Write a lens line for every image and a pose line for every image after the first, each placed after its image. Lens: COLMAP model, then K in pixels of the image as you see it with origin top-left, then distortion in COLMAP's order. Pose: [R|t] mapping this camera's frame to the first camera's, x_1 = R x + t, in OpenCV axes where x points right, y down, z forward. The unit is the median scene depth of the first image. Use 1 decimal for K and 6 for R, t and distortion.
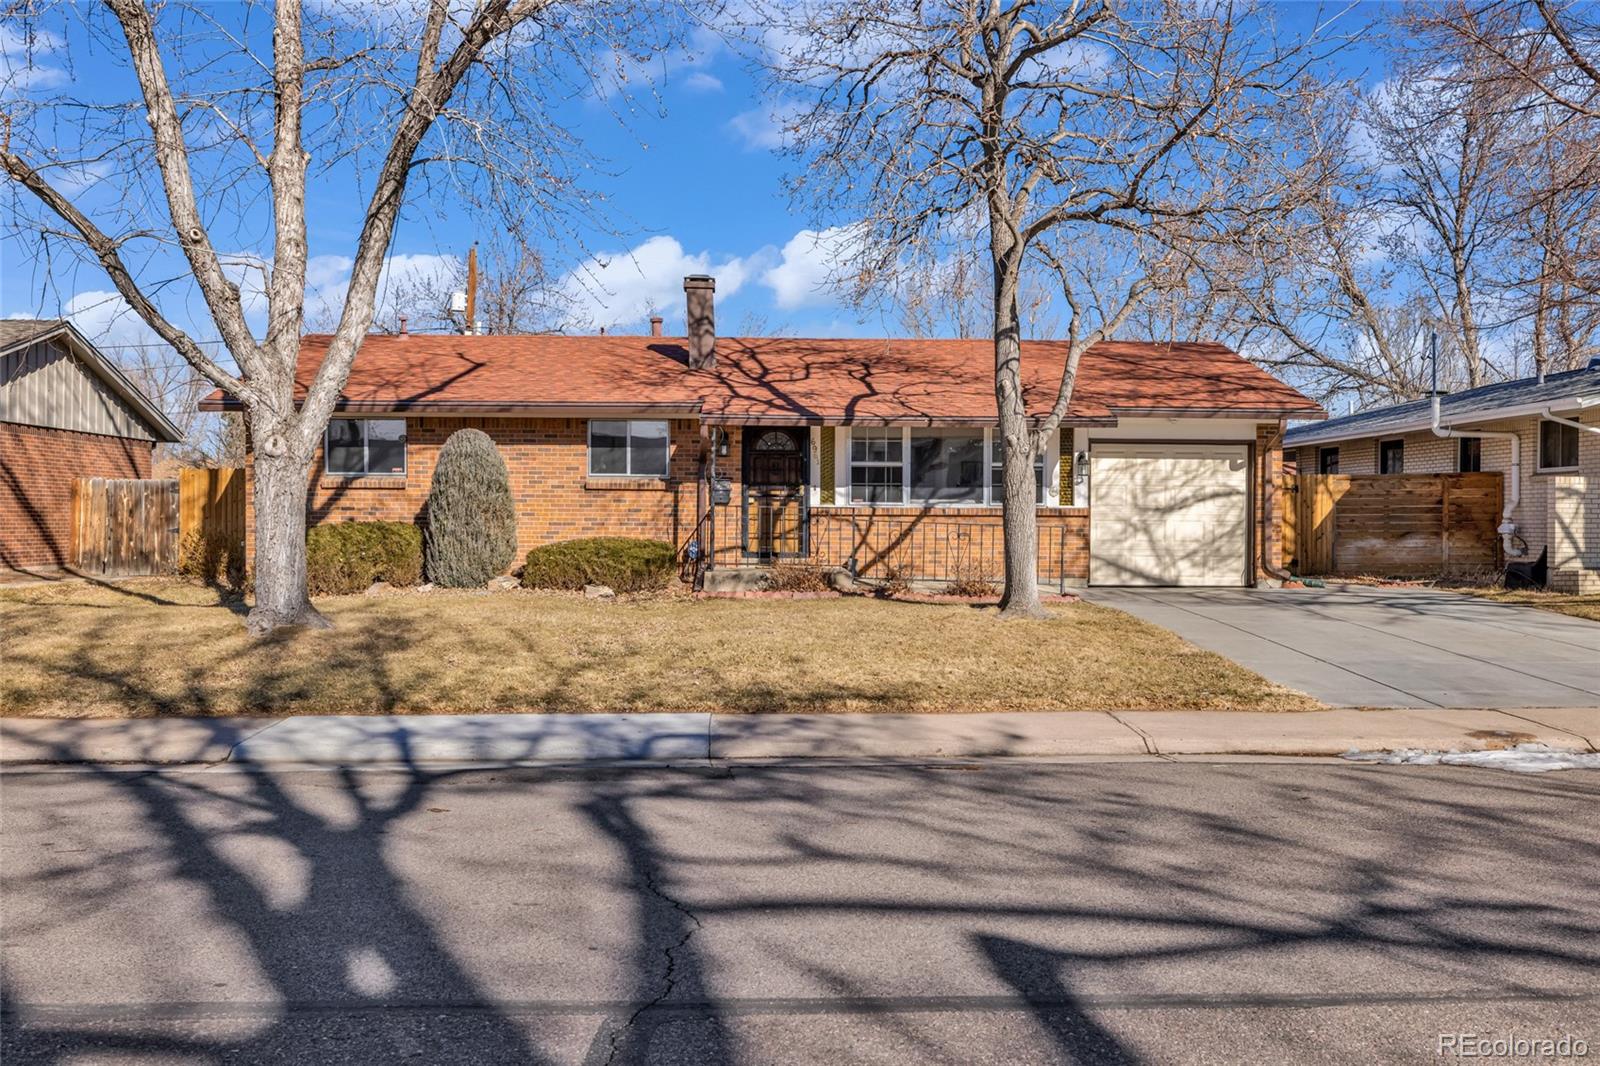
lens RADIAL K [[1355.2, 0, 798.2], [0, 1355.2, 498.1], [0, 0, 1]] dist [0.151017, -0.430338]
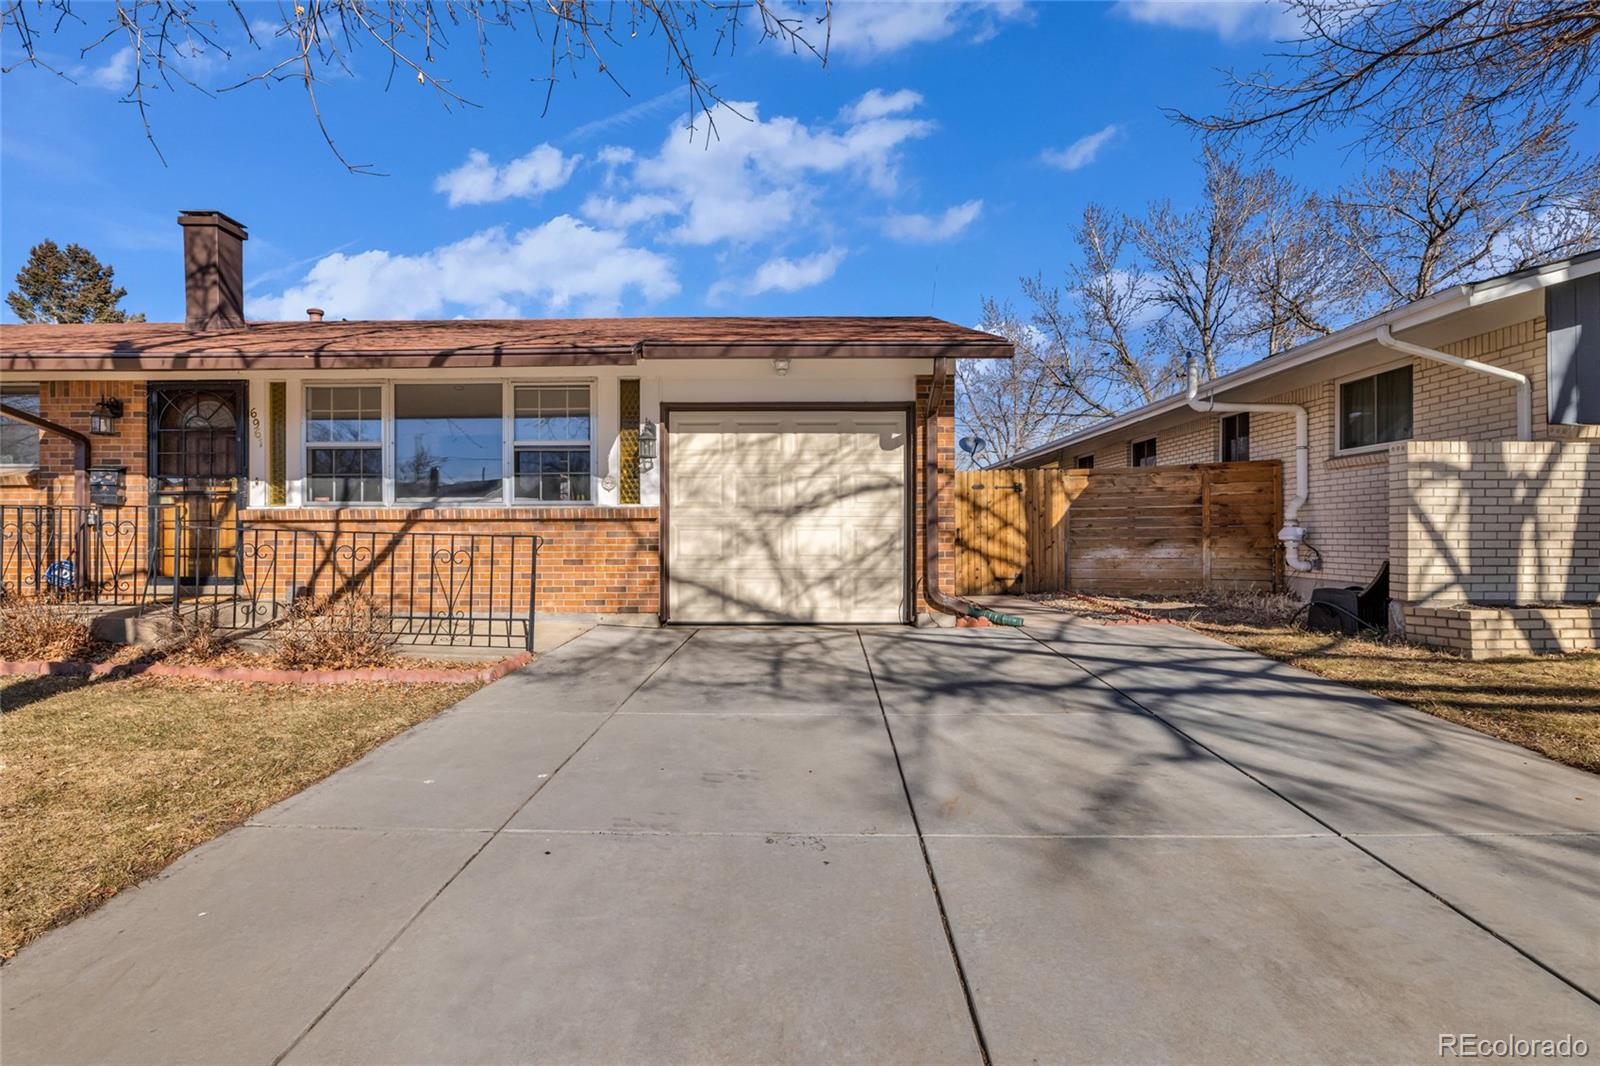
lens RADIAL K [[770.3, 0, 800.7], [0, 770.3, 506.9], [0, 0, 1]] dist [-0.061728, 0.000187]
pose [[0.999093, -0.008032, -0.041825, 0.289359], [0.007550, 0.999903, -0.011679, 0.011035], [0.041915, 0.011352, 0.999057, 0.624720]]
